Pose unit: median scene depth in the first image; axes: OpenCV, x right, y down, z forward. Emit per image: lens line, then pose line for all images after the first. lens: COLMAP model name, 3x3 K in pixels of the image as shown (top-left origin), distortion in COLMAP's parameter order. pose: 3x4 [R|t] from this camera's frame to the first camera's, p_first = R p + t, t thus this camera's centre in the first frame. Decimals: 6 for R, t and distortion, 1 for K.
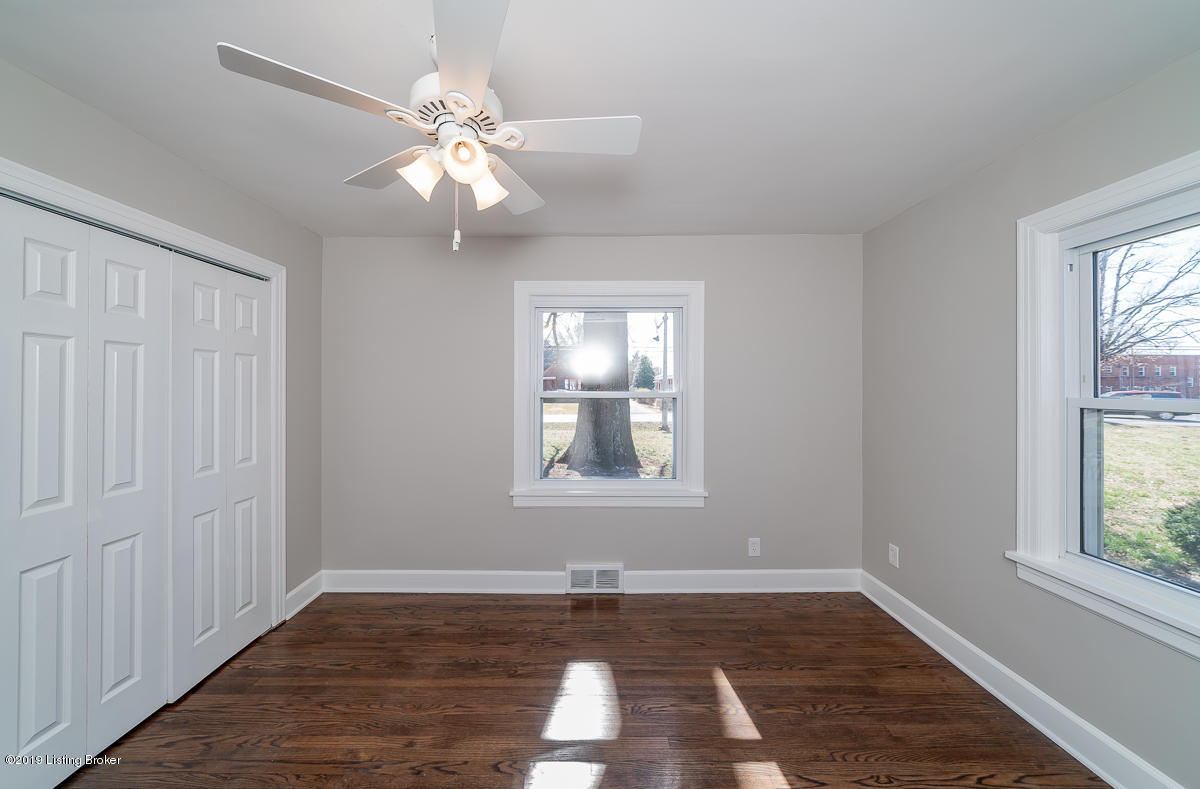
lens RADIAL K [[422.4, 0, 595.1], [0, 422.4, 383.3], [0, 0, 1]] dist [-0.006505, 0.000422]
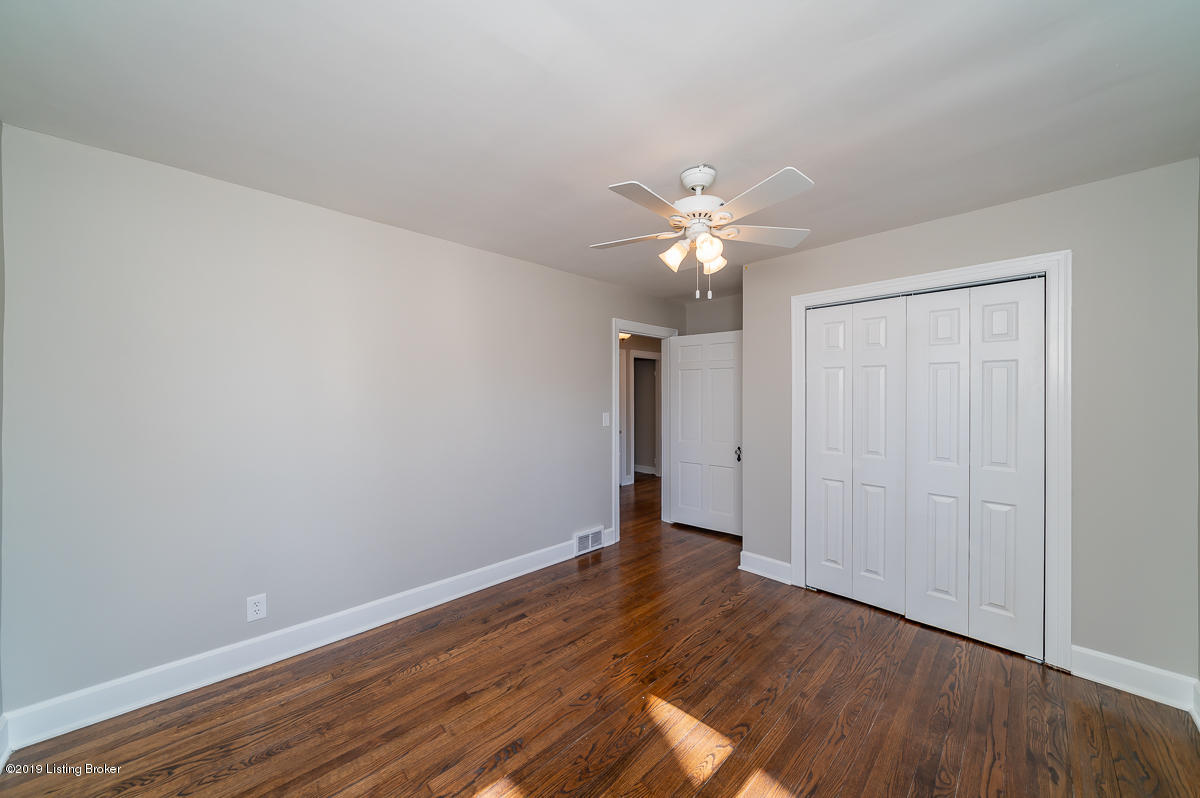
lens RADIAL K [[422.4, 0, 607.6], [0, 422.4, 399.4], [0, 0, 1]] dist [-0.006505, 0.000422]
pose [[-0.721838, 0.001810, -0.692060, 0.521023], [-0.001345, 0.999991, 0.004019, 0.016578], [0.692061, 0.003832, -0.721829, 0.989378]]
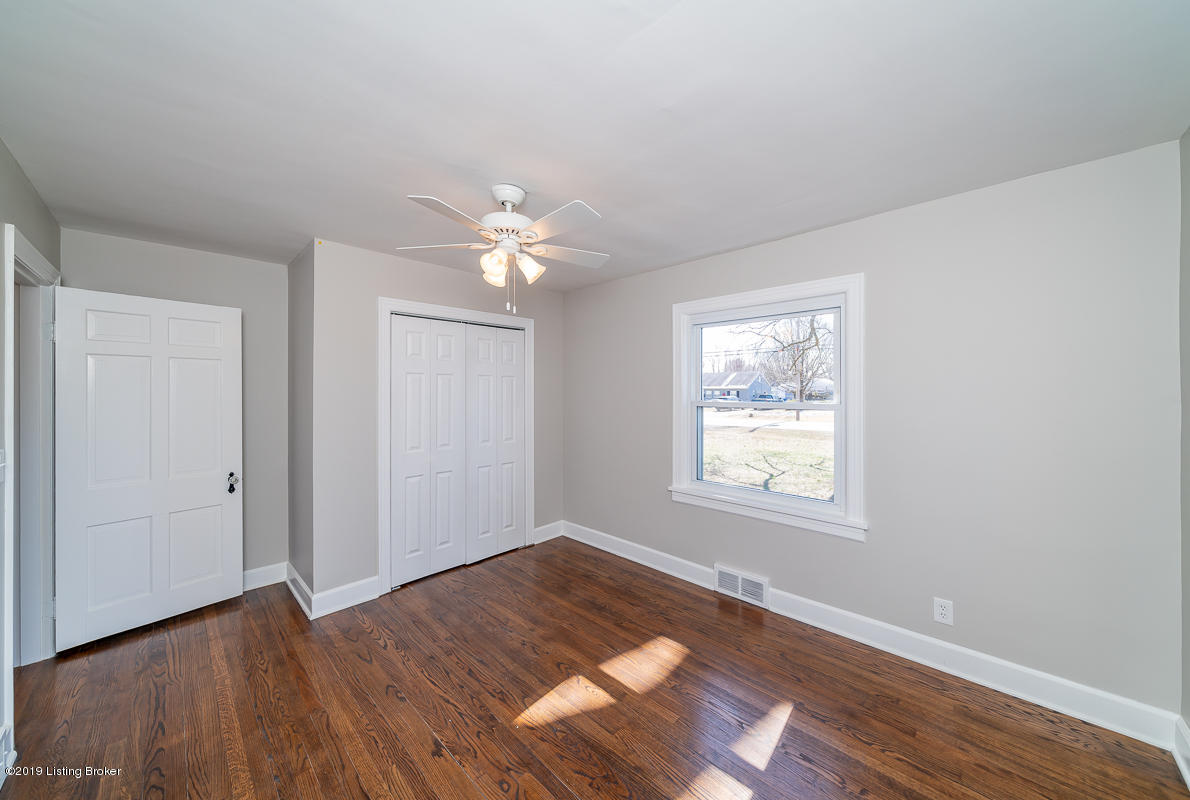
lens RADIAL K [[418.9, 0, 602.5], [0, 418.9, 387.0], [0, 0, 1]] dist [-0.006505, 0.000422]
pose [[0.724322, -0.006591, -0.689430, 0.546159], [0.005211, 0.999978, -0.004085, -0.017037], [0.689442, -0.000634, 0.724341, 0.044362]]
